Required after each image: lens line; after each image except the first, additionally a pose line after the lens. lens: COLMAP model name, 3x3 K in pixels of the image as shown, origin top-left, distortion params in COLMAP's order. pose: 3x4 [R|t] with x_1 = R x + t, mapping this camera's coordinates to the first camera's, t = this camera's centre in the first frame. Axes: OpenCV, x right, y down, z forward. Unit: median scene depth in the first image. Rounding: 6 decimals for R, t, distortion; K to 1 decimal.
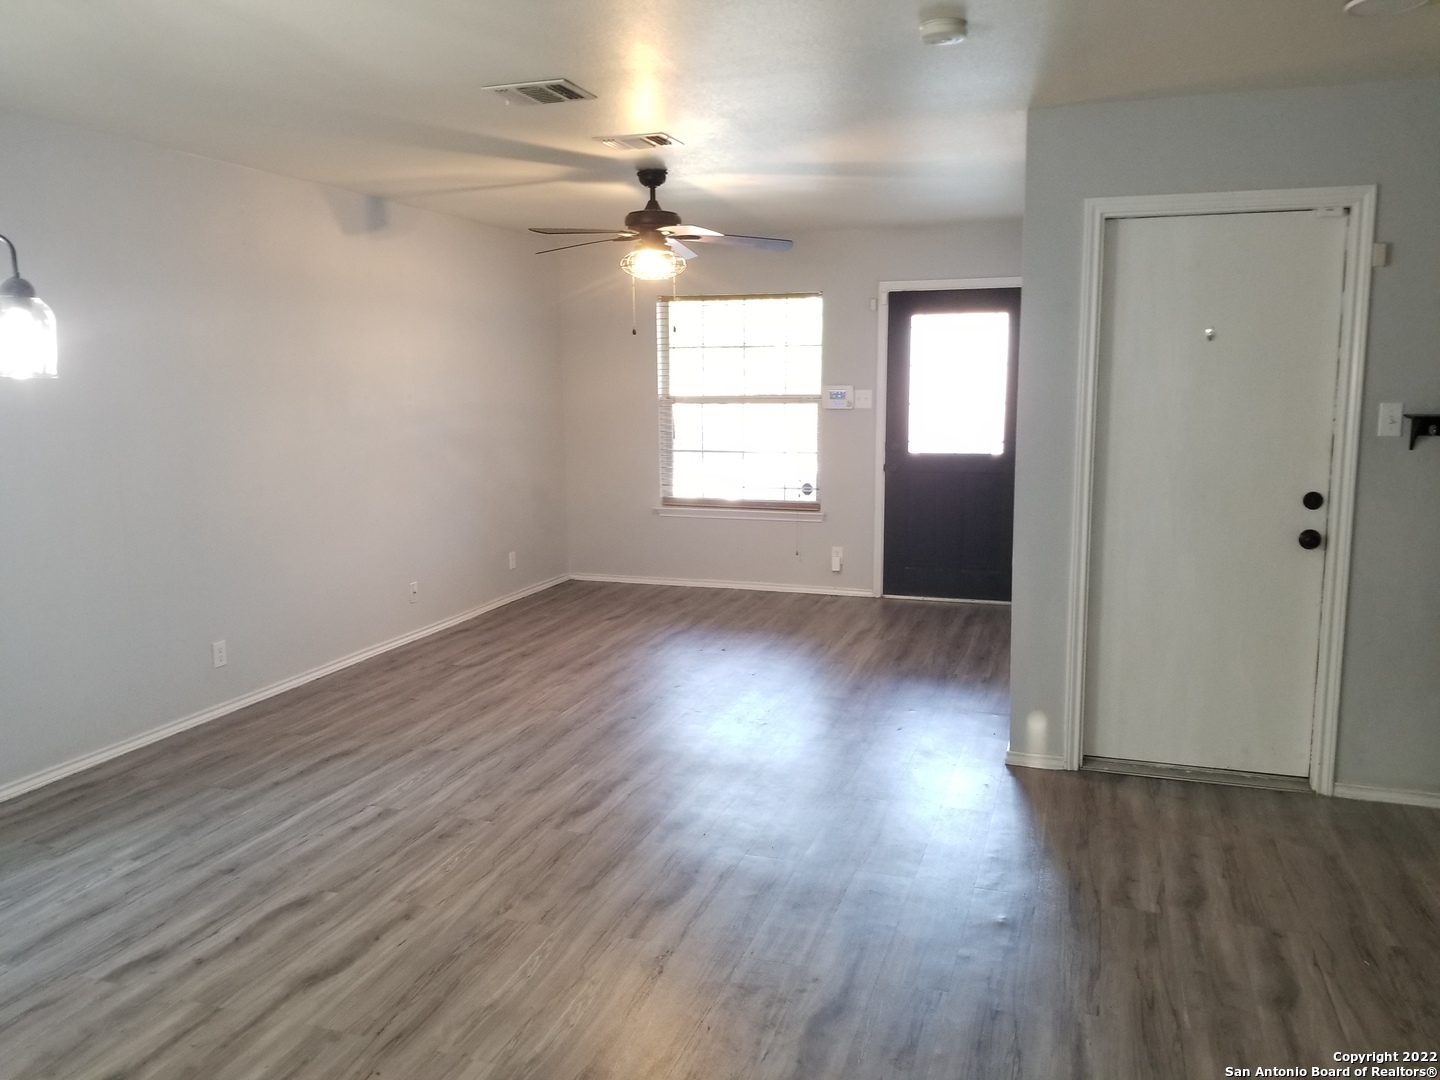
lens RADIAL K [[1131.8, 0, 734.2], [0, 1131.8, 537.8], [0, 0, 1]] dist [0.110024, -0.193551]
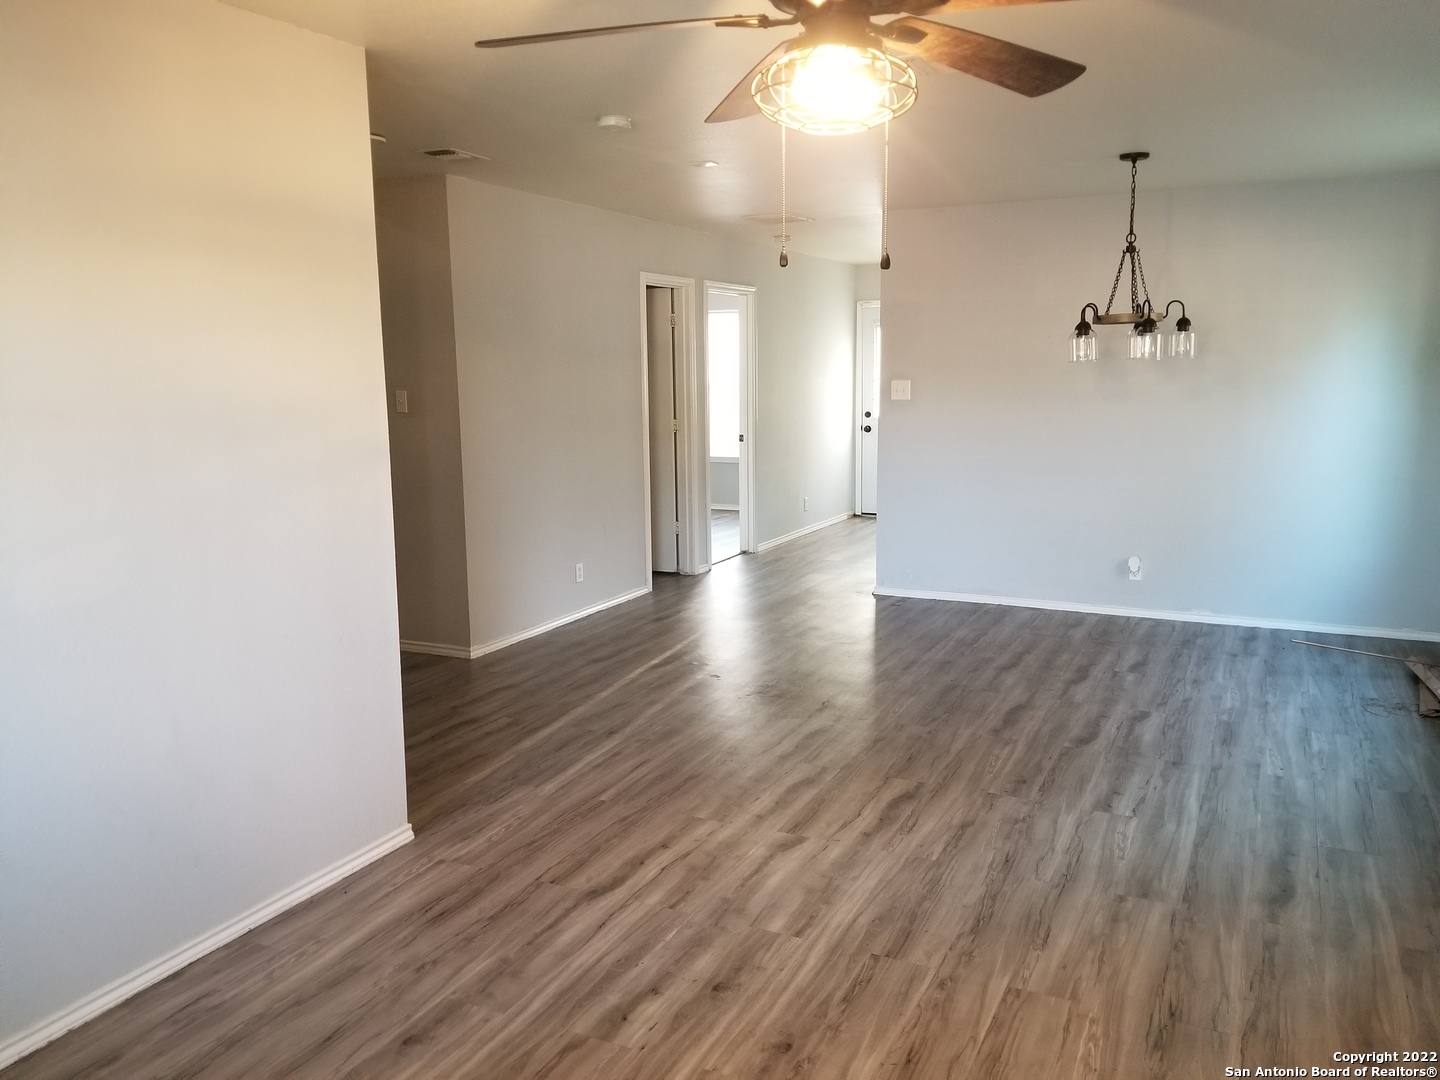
lens RADIAL K [[1131.8, 0, 734.2], [0, 1131.8, 537.8], [0, 0, 1]] dist [0.110024, -0.193551]
pose [[-0.990149, -0.007827, 0.139802, -0.128158], [0.033085, 0.957087, 0.287906, -0.284117], [-0.136056, 0.289695, -0.947399, 1.966135]]
